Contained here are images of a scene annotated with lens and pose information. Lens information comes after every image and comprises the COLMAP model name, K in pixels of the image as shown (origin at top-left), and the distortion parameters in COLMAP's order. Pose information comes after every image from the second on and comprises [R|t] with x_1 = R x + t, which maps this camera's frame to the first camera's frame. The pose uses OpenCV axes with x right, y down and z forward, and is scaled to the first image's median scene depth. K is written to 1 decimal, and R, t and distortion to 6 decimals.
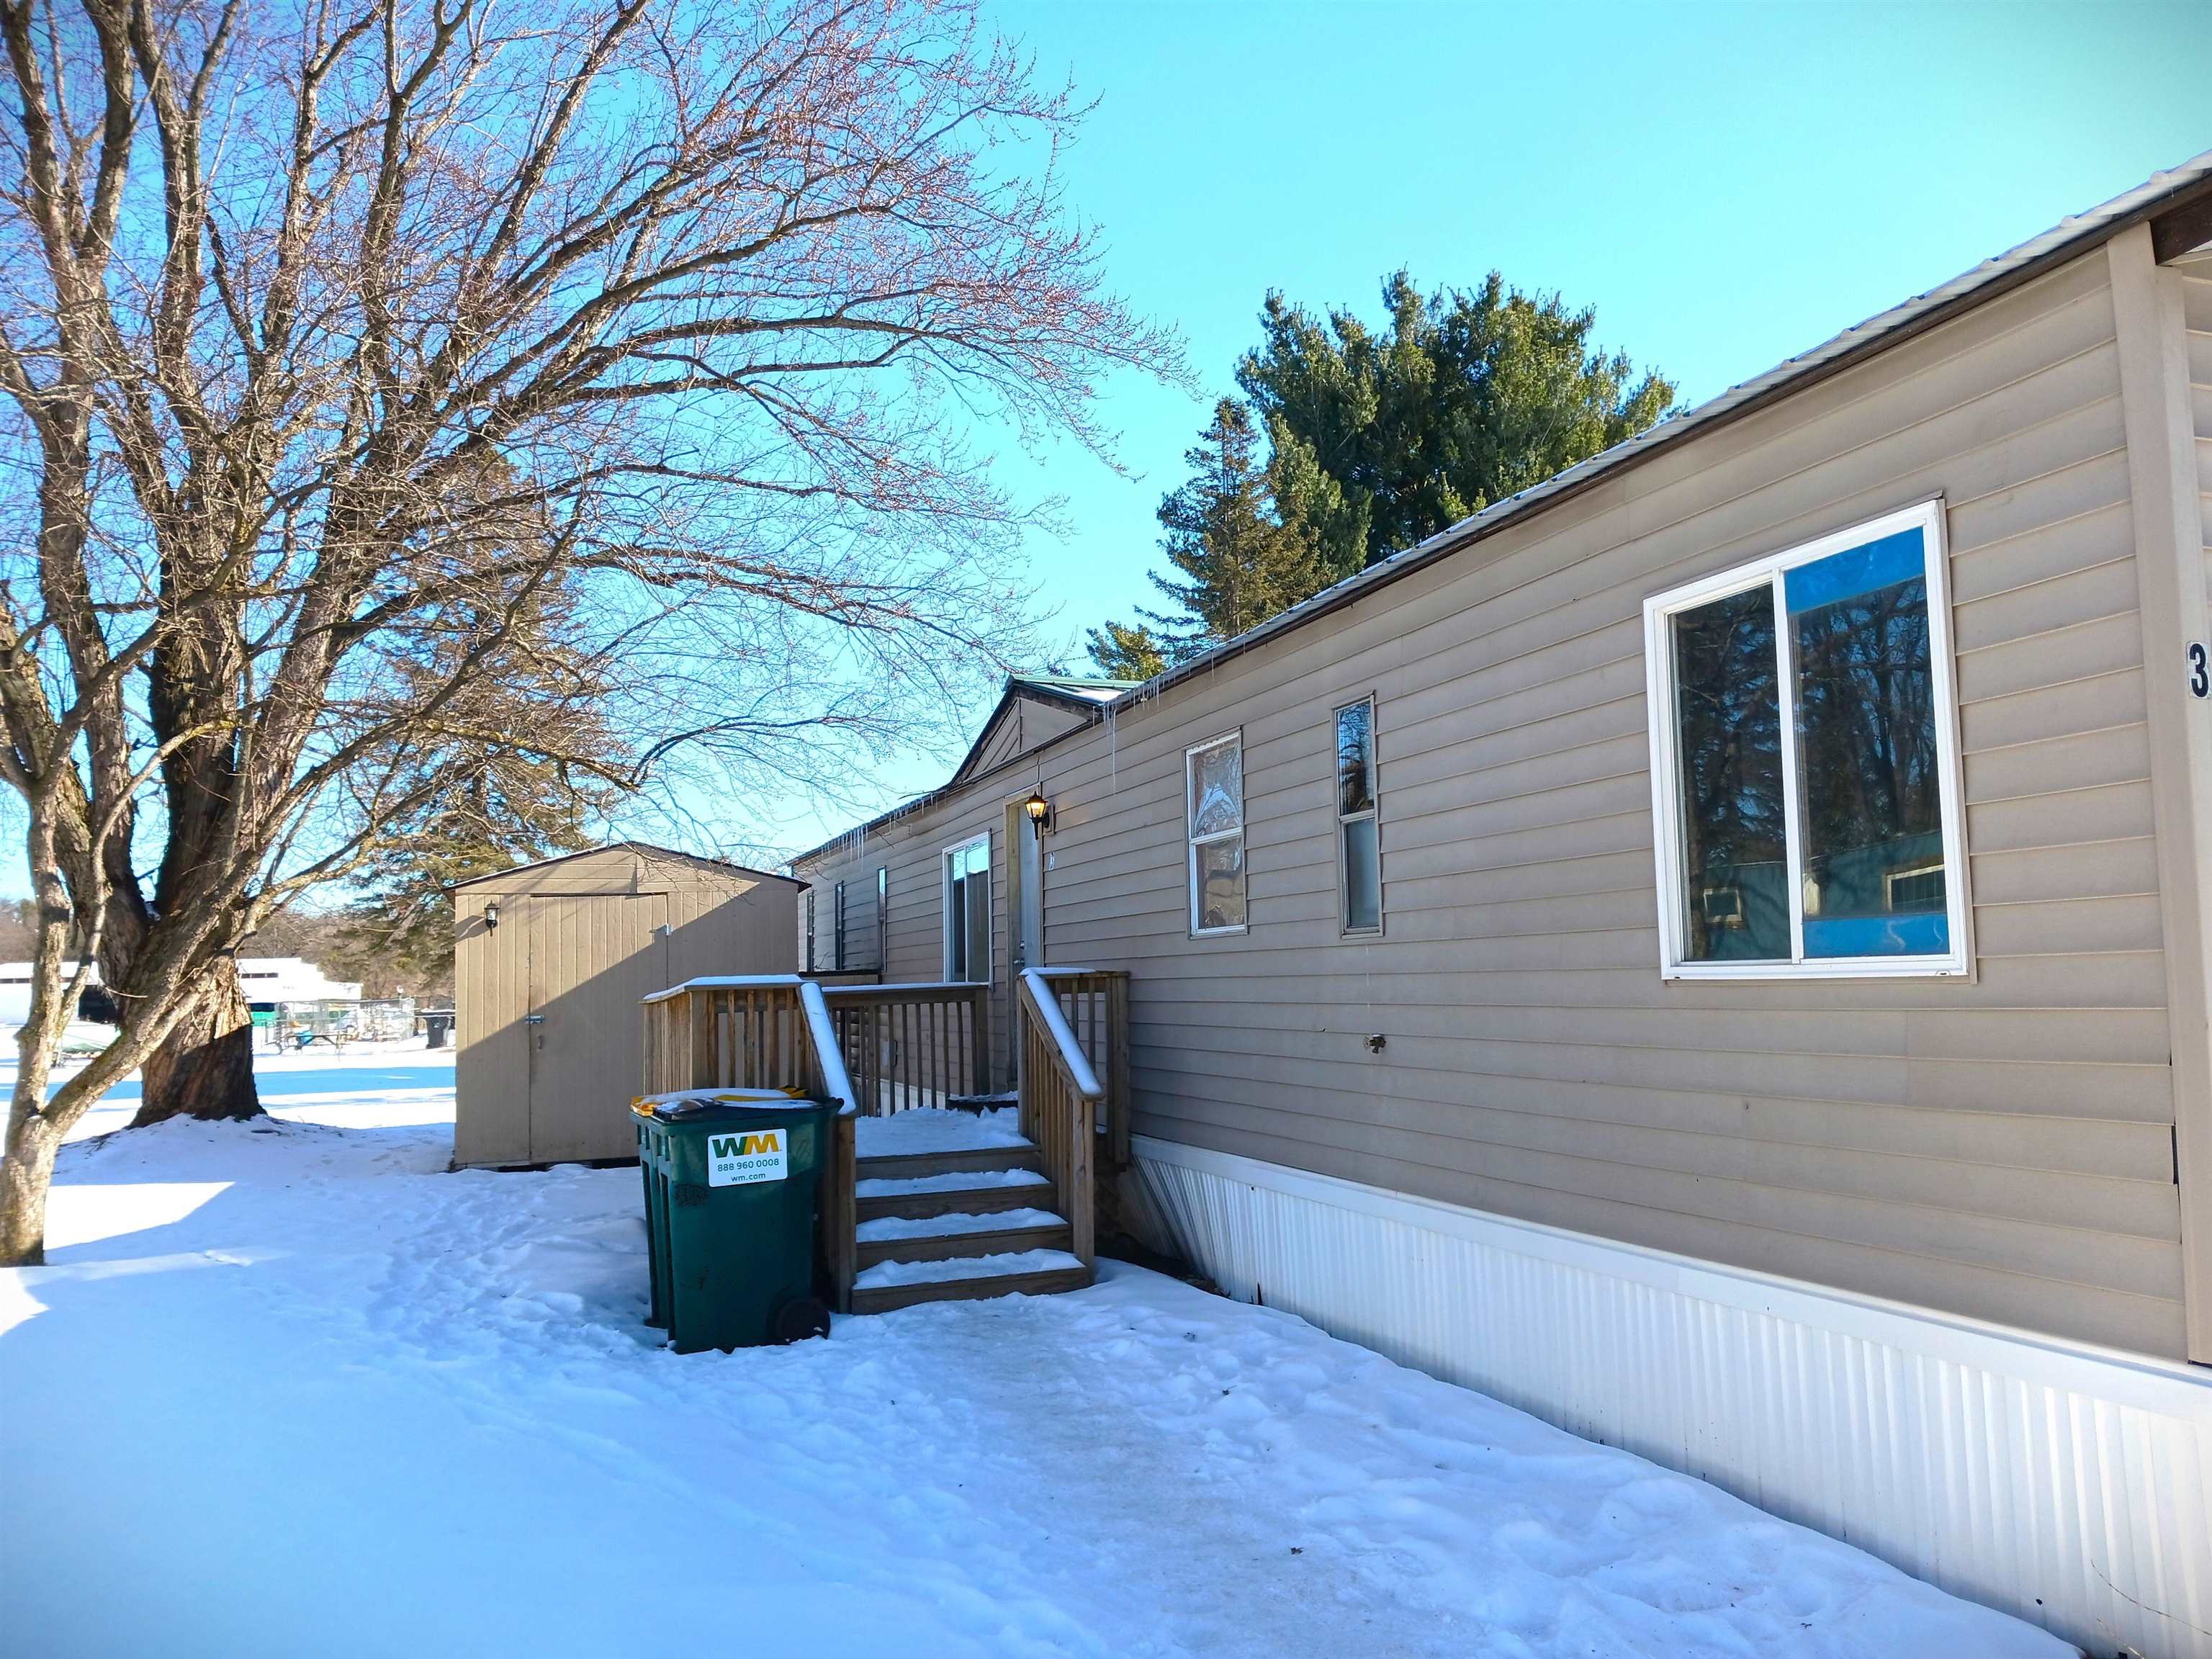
lens RADIAL K [[1750.5, 0, 1103.3], [0, 1750.5, 824.5], [0, 0, 1]] dist [0.059651, -0.093720]
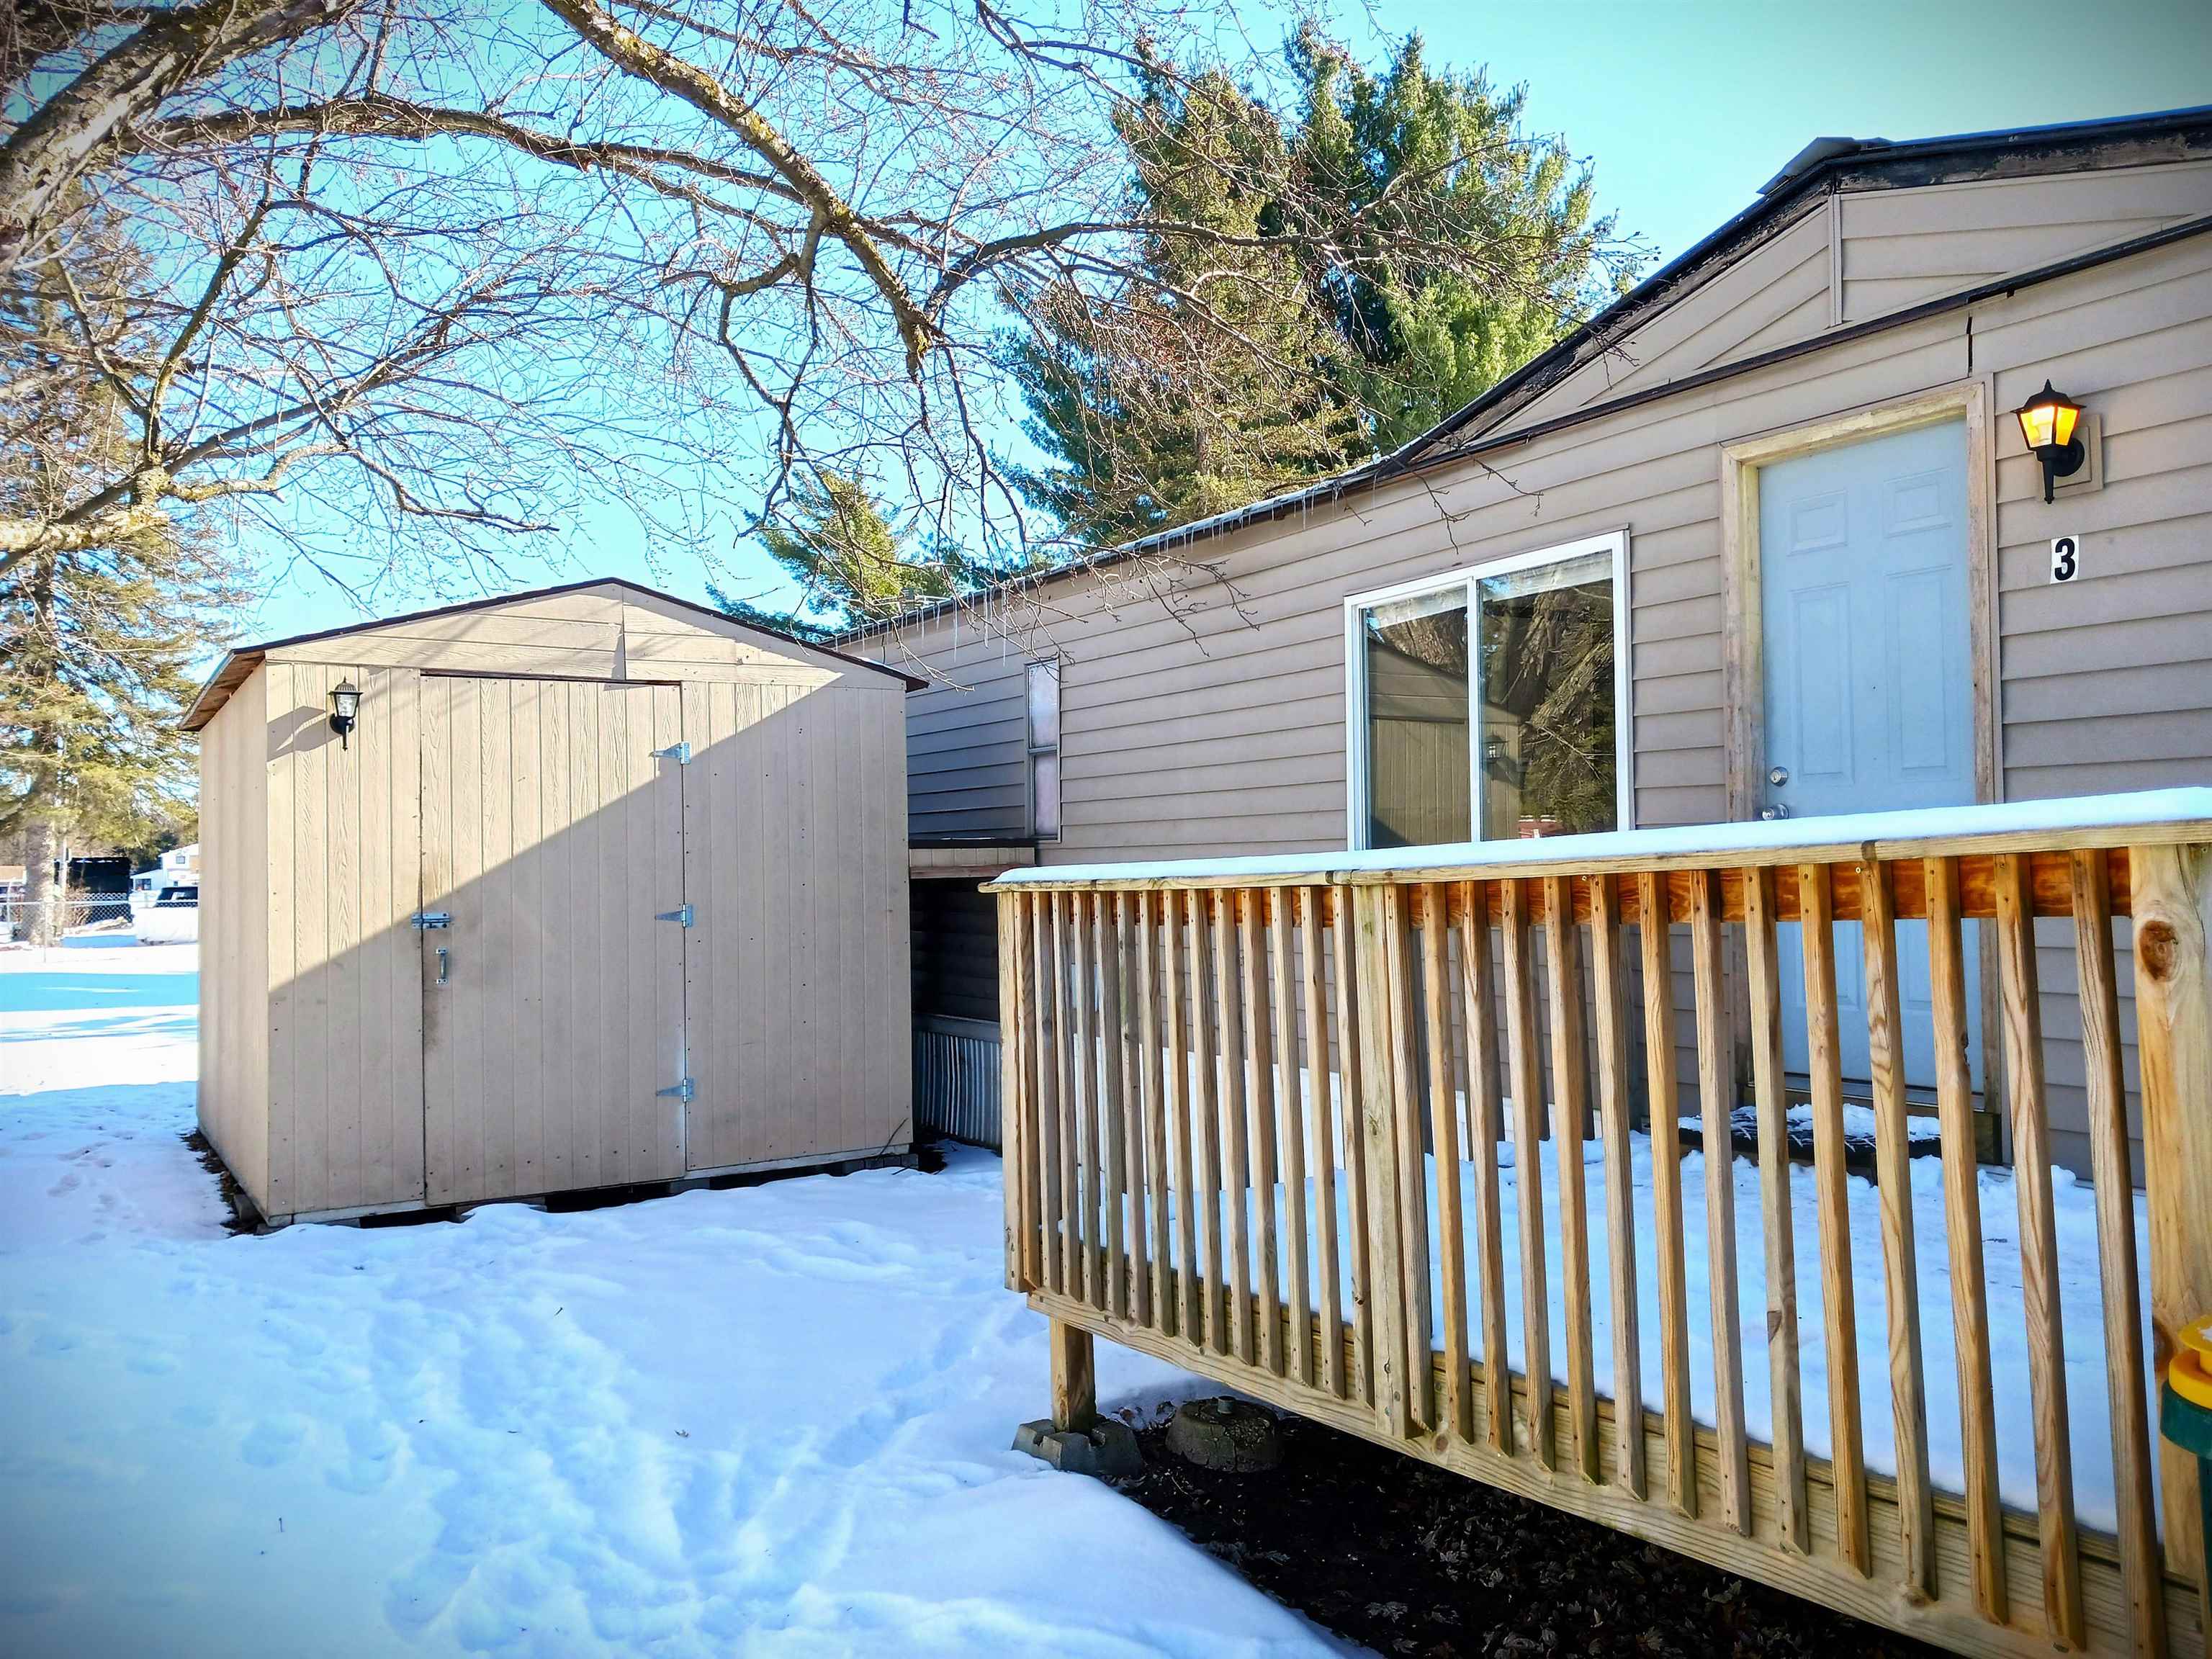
lens RADIAL K [[1750.5, 0, 1109.3], [0, 1750.5, 835.9], [0, 0, 1]] dist [0.059651, -0.093720]
pose [[0.973703, 0.019112, 0.227018, -0.246668], [-0.033801, 0.997566, 0.060995, 0.049144], [-0.225300, -0.067064, 0.971979, 0.467273]]
